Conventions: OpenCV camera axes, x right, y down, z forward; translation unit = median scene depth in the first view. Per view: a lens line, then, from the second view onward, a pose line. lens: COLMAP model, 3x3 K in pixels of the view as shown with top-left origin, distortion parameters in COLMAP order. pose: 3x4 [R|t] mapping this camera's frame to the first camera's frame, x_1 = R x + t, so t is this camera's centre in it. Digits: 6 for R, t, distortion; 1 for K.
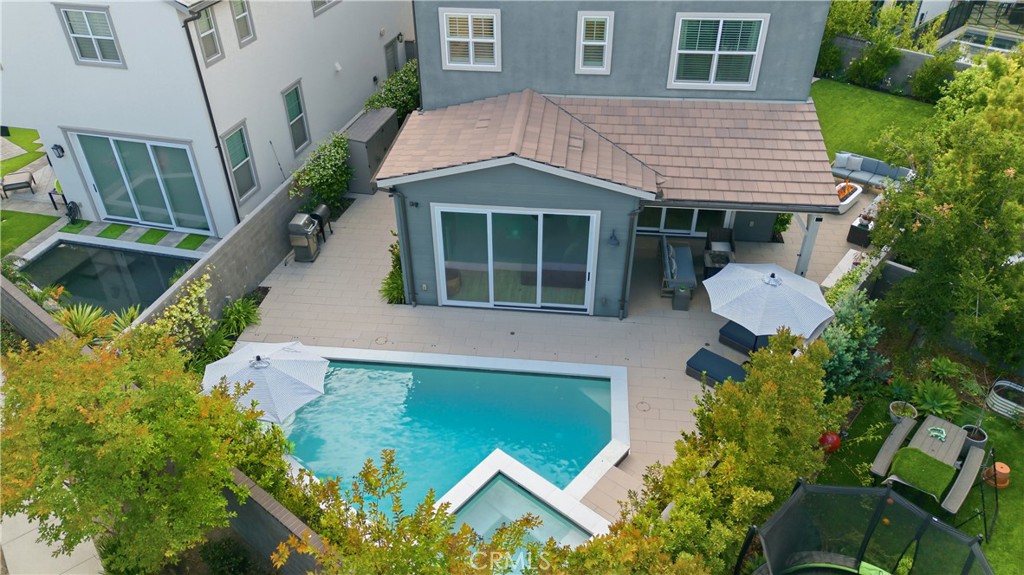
lens RADIAL K [[724.6, 0, 512.0], [0, 724.6, 287.5], [0, 0, 1]] dist [0.082409, -0.083384]
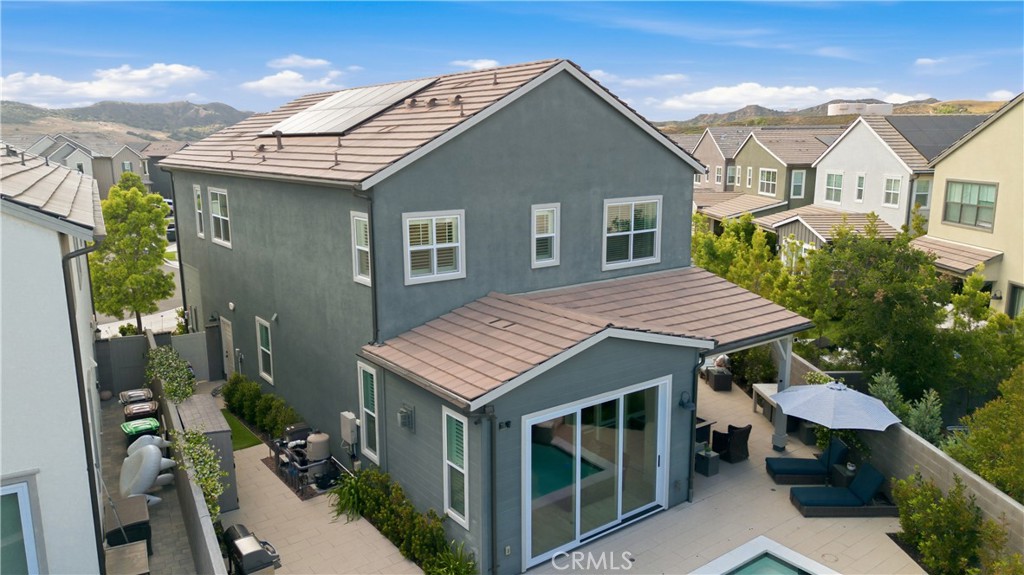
lens RADIAL K [[724.6, 0, 512.0], [0, 724.6, 287.5], [0, 0, 1]] dist [0.082409, -0.083384]
pose [[0.726466, -0.128129, 0.675152, -0.568054], [0.401198, 0.876728, -0.265307, -0.034678], [-0.557931, 0.463606, 0.688318, 0.385421]]
